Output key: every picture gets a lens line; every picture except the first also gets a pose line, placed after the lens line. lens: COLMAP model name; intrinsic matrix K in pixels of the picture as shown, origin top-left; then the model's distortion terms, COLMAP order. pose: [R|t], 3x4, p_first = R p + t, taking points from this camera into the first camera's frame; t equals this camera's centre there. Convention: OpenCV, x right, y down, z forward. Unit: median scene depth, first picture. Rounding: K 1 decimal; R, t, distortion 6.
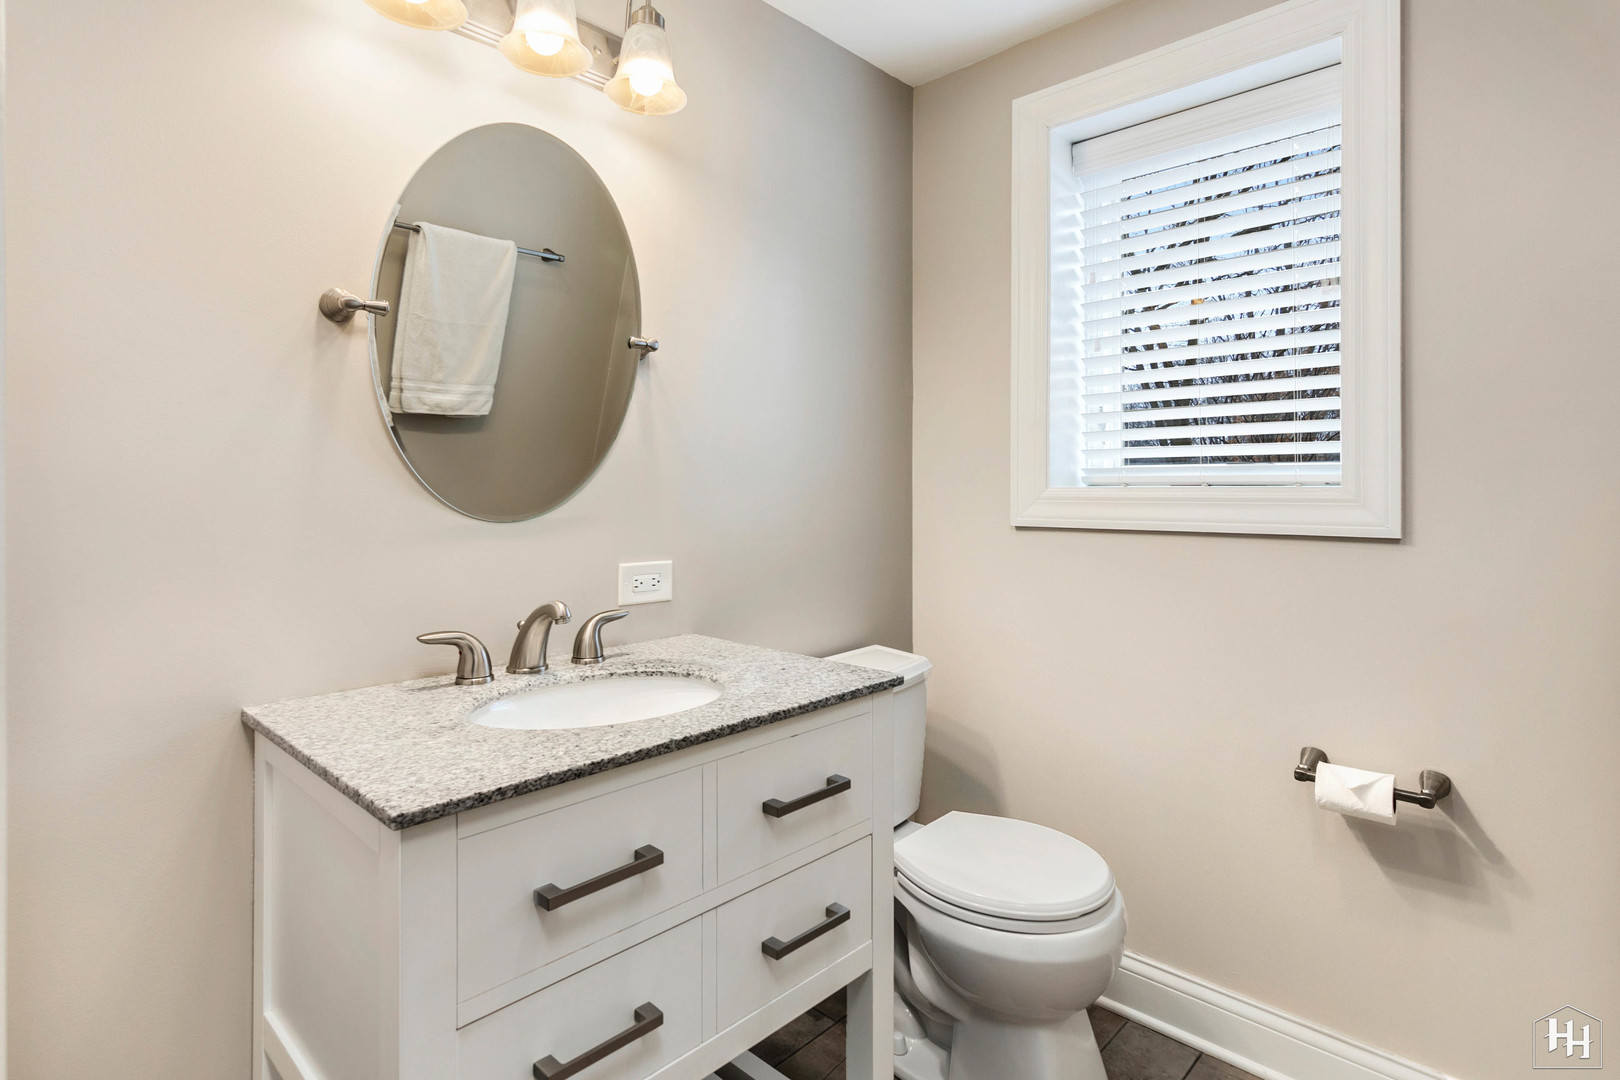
lens RADIAL K [[835.2, 0, 813.0], [0, 835.2, 481.8], [0, 0, 1]] dist [0.002991, 0.003215]
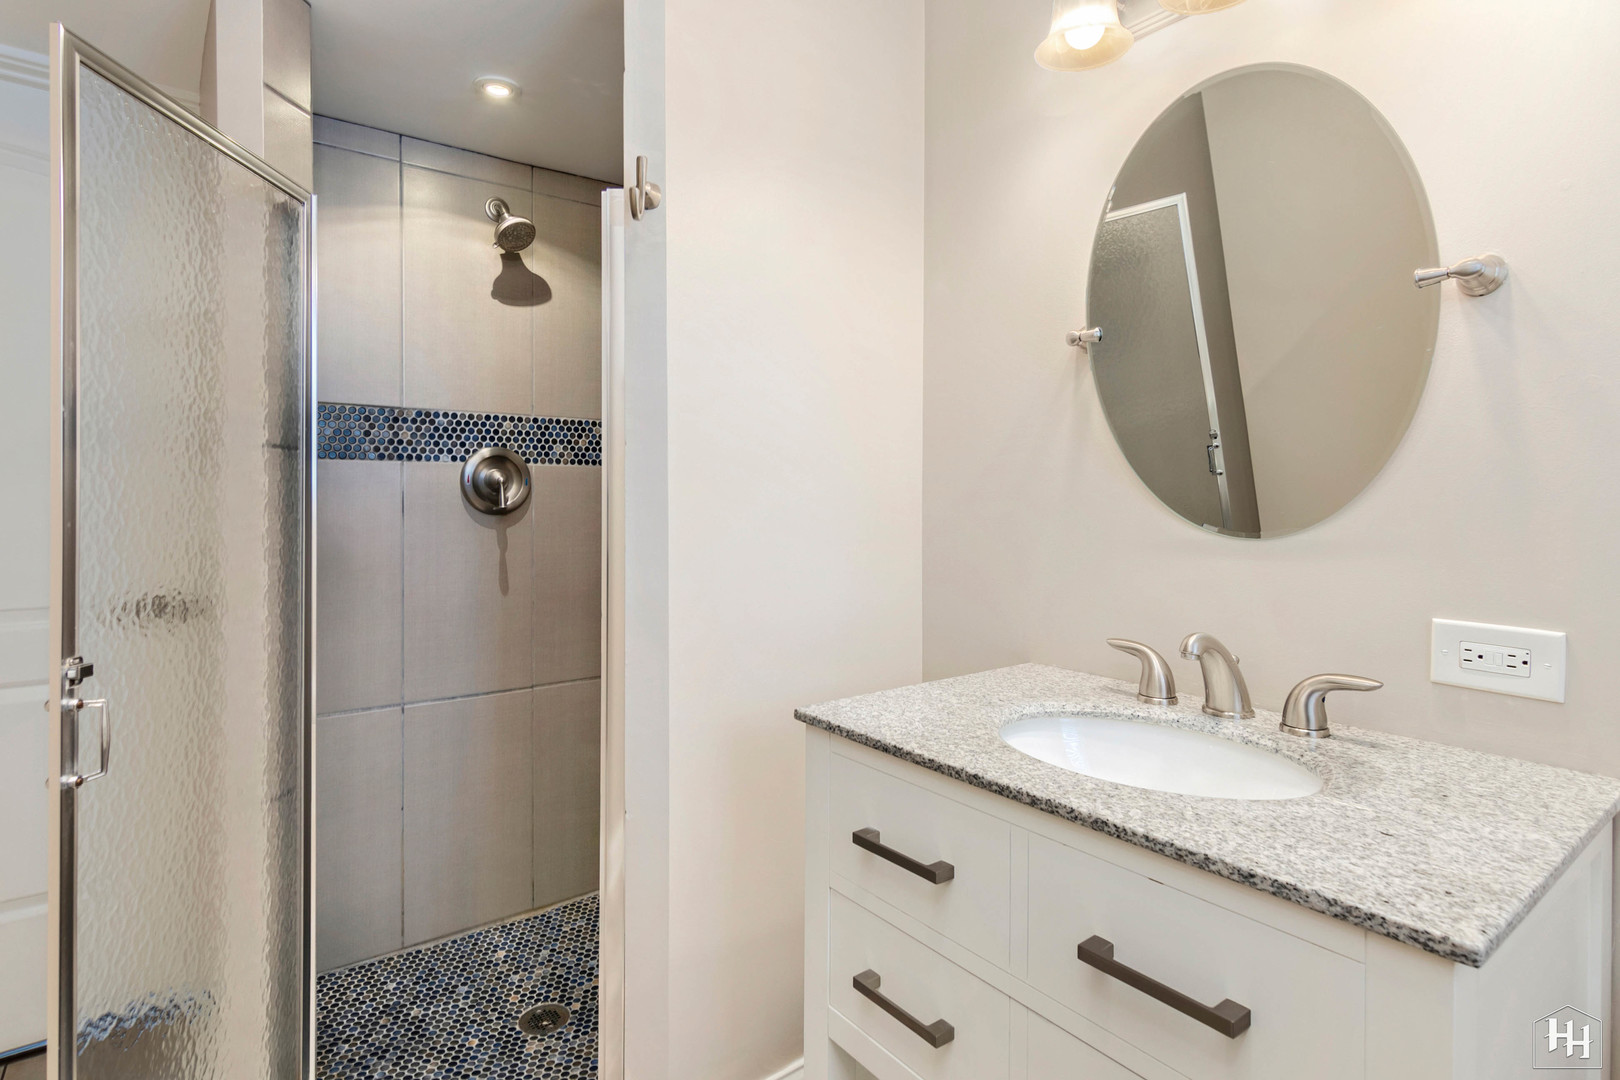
lens RADIAL K [[835.2, 0, 809.7], [0, 835.2, 496.7], [0, 0, 1]] dist [0.002991, 0.003215]
pose [[-0.150481, 0.005264, -0.988599, 0.506125], [-0.001523, 0.999983, 0.005557, 0.000284], [0.988612, 0.002341, -0.150470, 0.632308]]
